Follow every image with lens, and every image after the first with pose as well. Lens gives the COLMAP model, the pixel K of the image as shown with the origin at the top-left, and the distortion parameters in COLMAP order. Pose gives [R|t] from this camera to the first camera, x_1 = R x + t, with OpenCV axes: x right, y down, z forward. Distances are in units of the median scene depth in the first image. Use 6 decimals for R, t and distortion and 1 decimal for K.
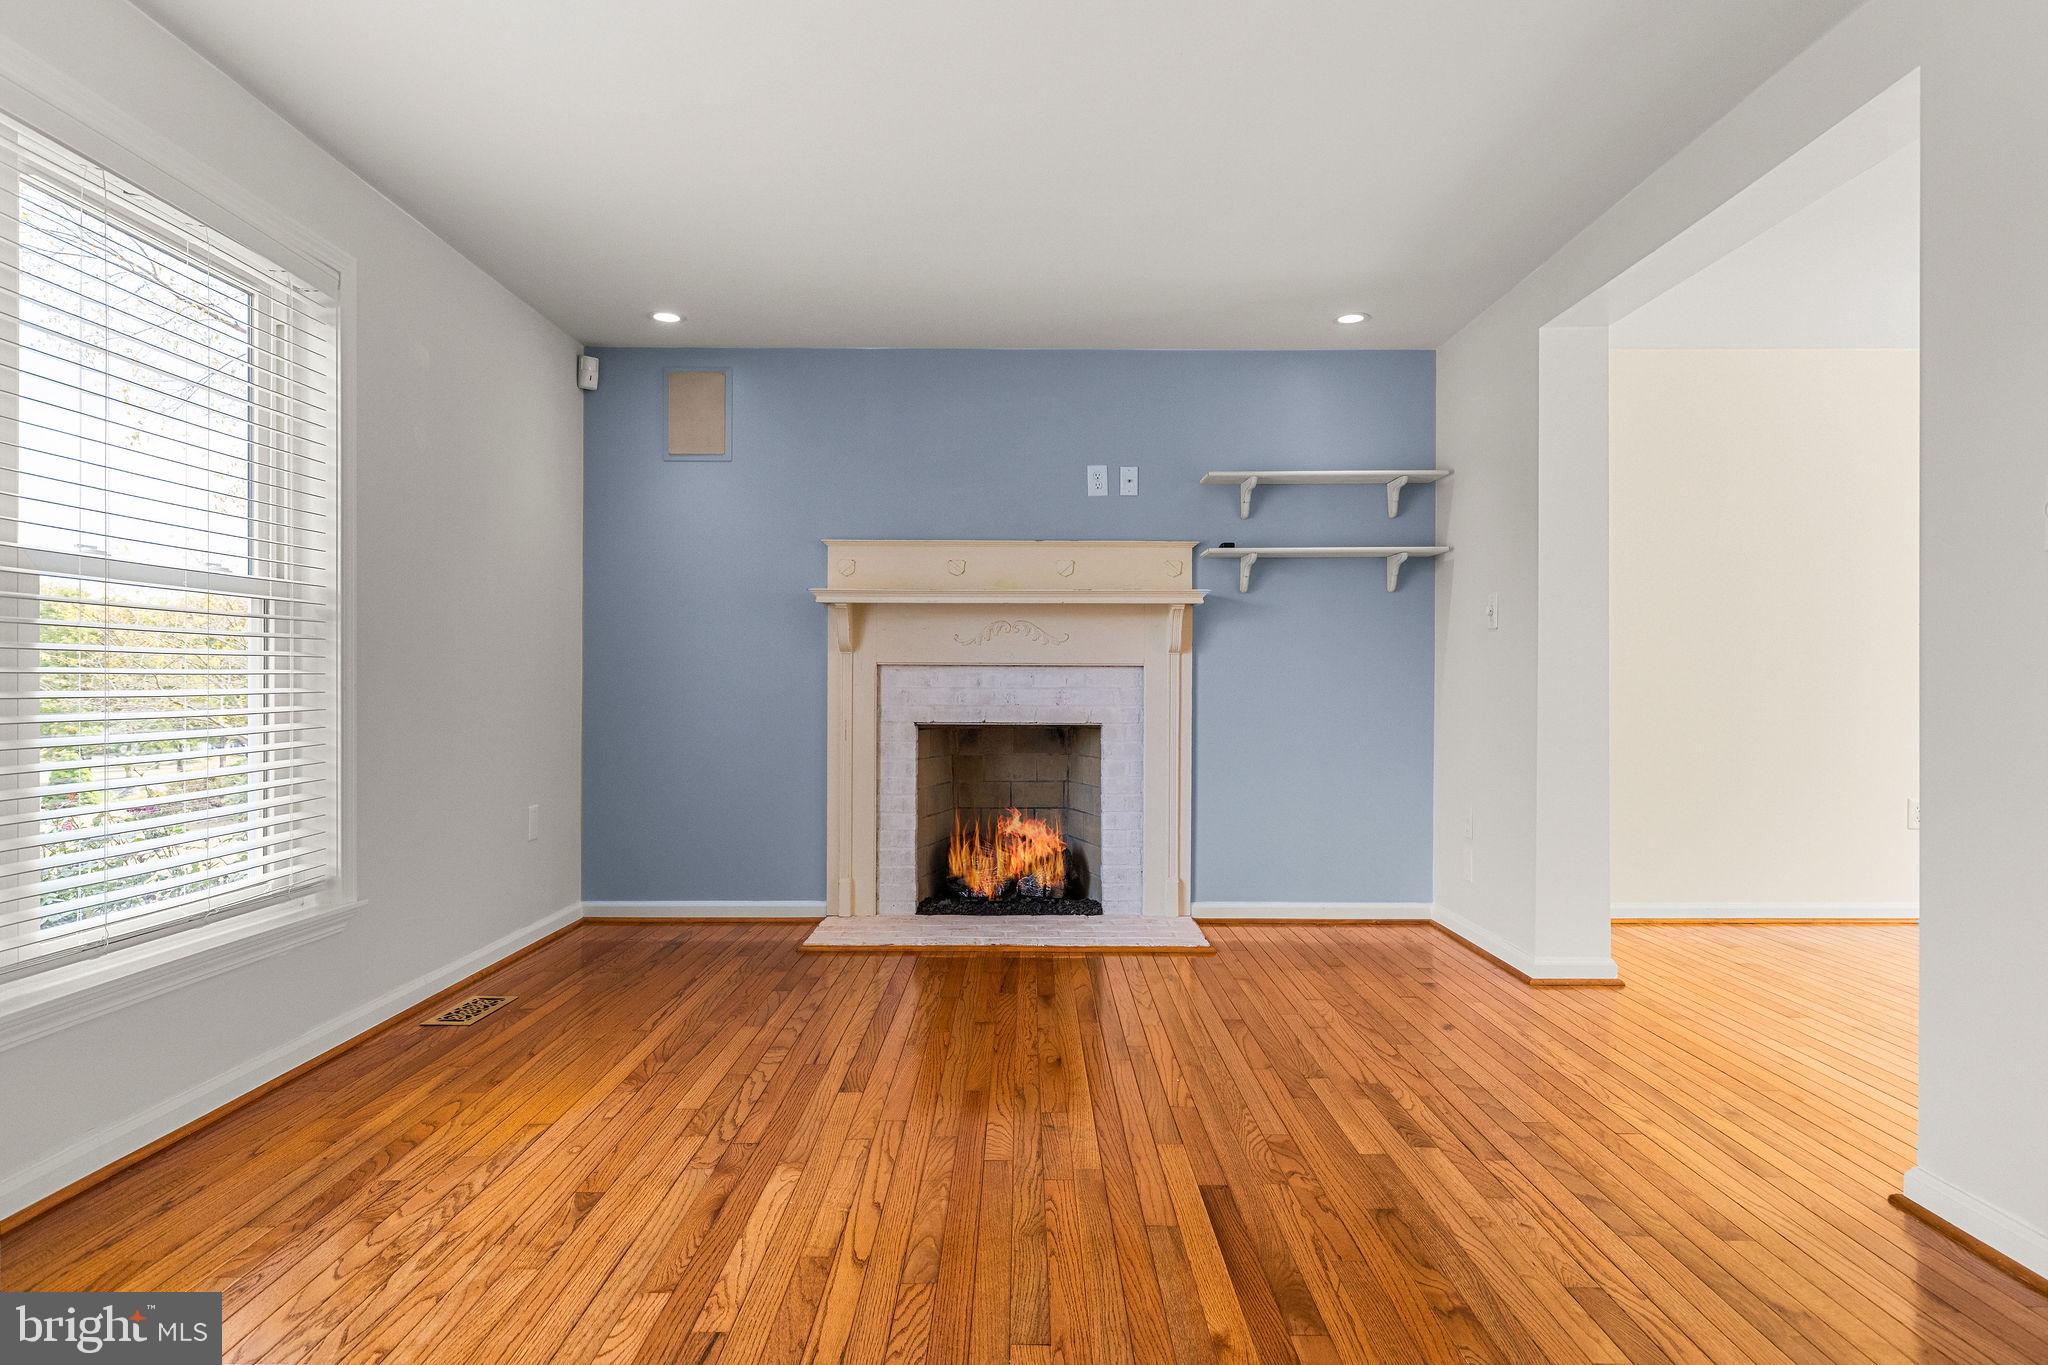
lens RADIAL K [[1151.2, 0, 1024.0], [0, 1151.2, 682.5], [0, 0, 1]] dist [0.006903, 0.000838]
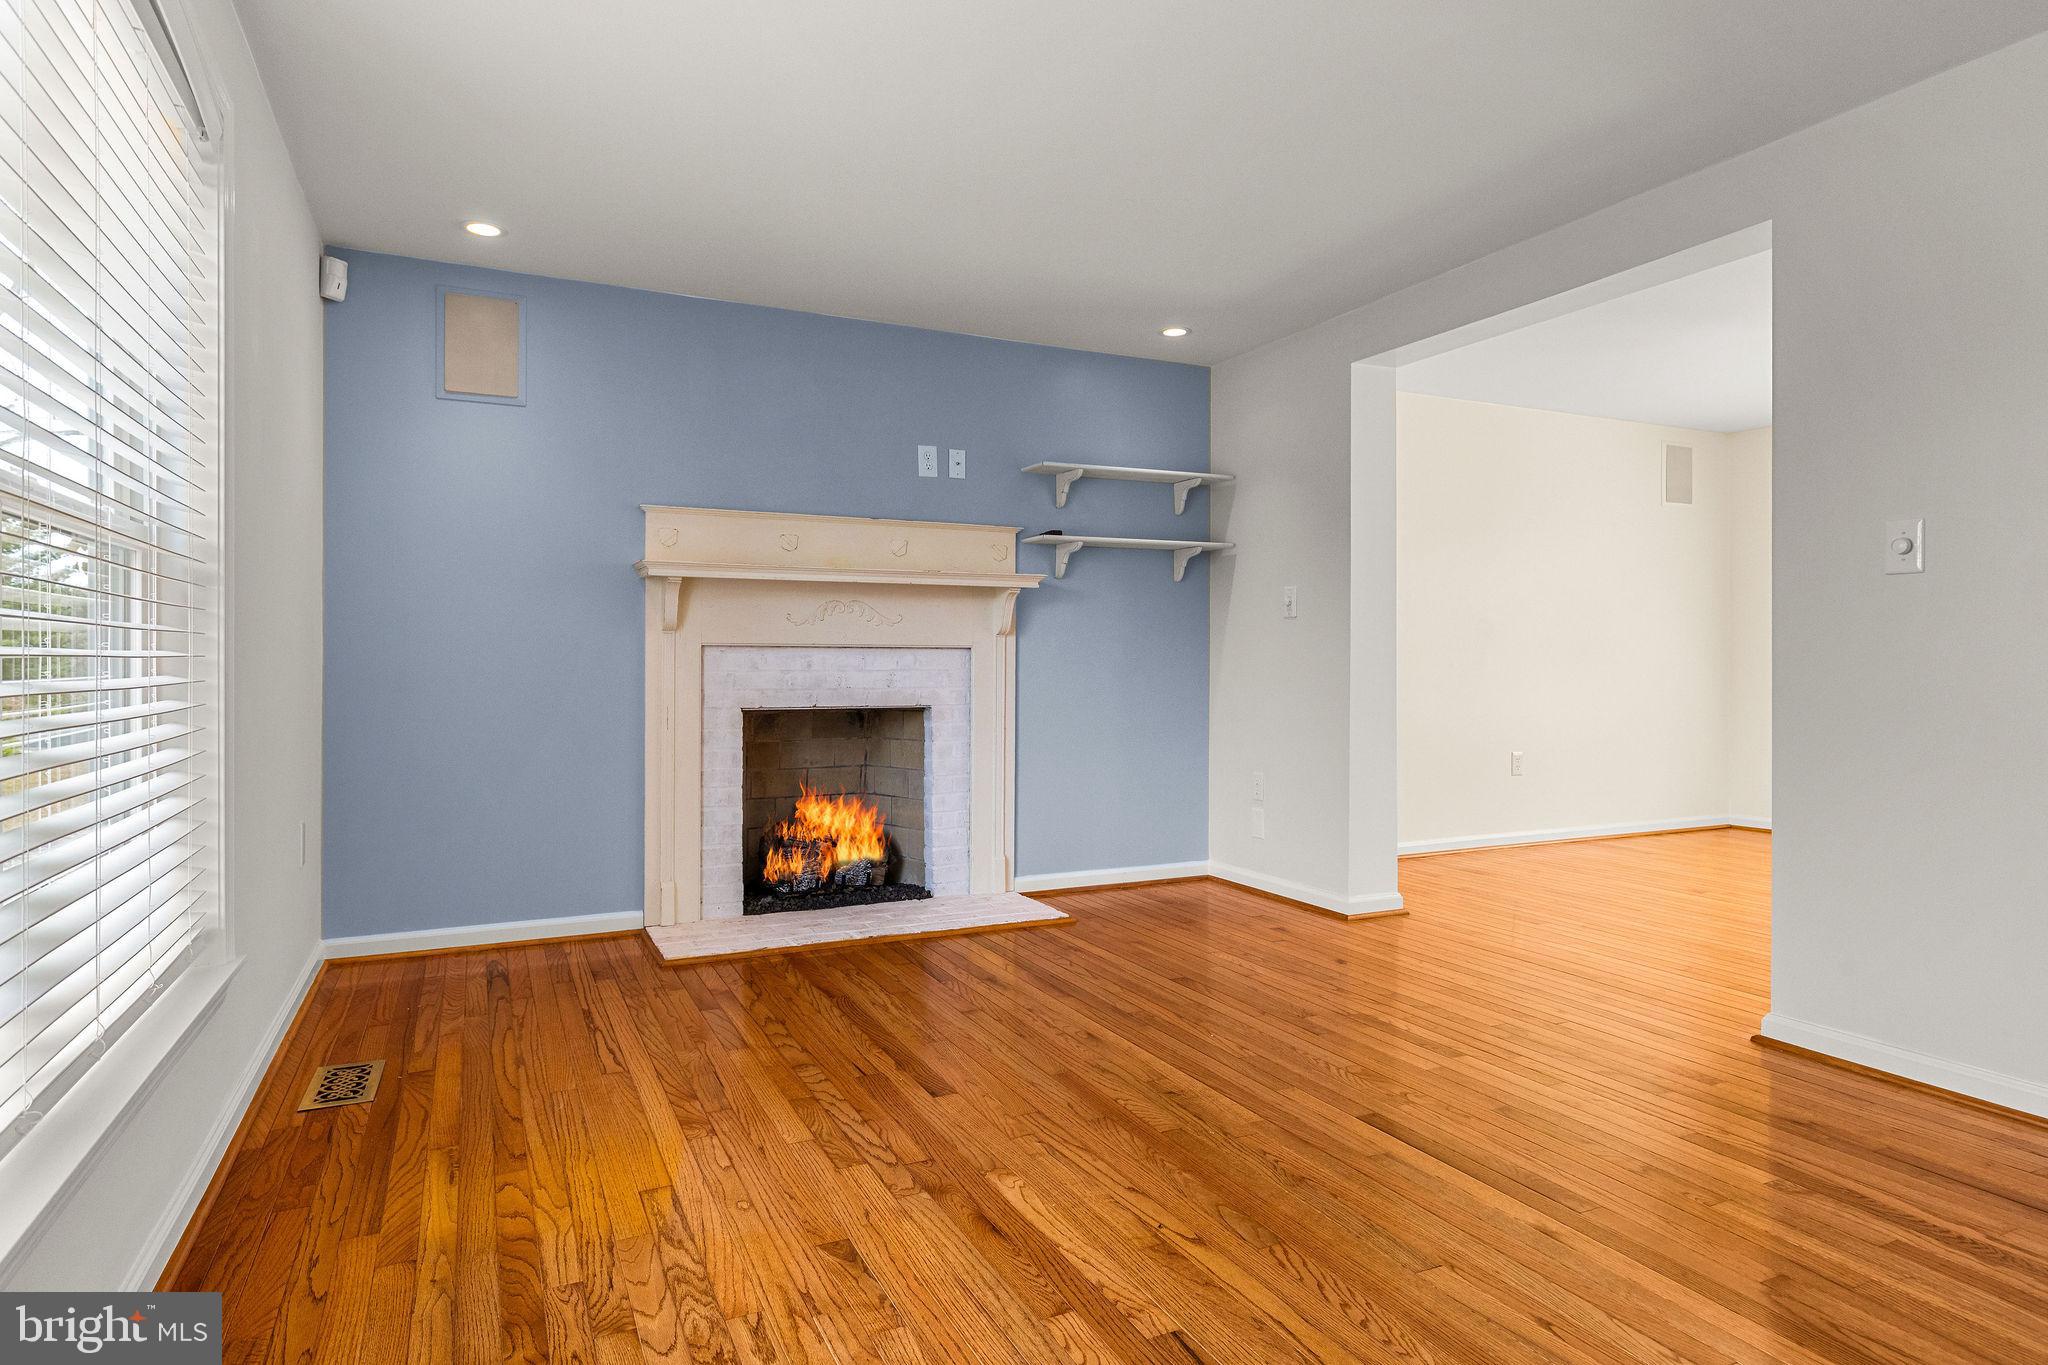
lens RADIAL K [[1157.4, 0, 1029.8], [0, 1157.4, 671.7], [0, 0, 1]] dist [0.006321, 0.000715]
pose [[0.899540, -0.004896, 0.436811, -0.299629], [0.001620, 0.999968, 0.007871, -0.001665], [-0.436835, -0.006373, 0.899519, 0.064493]]
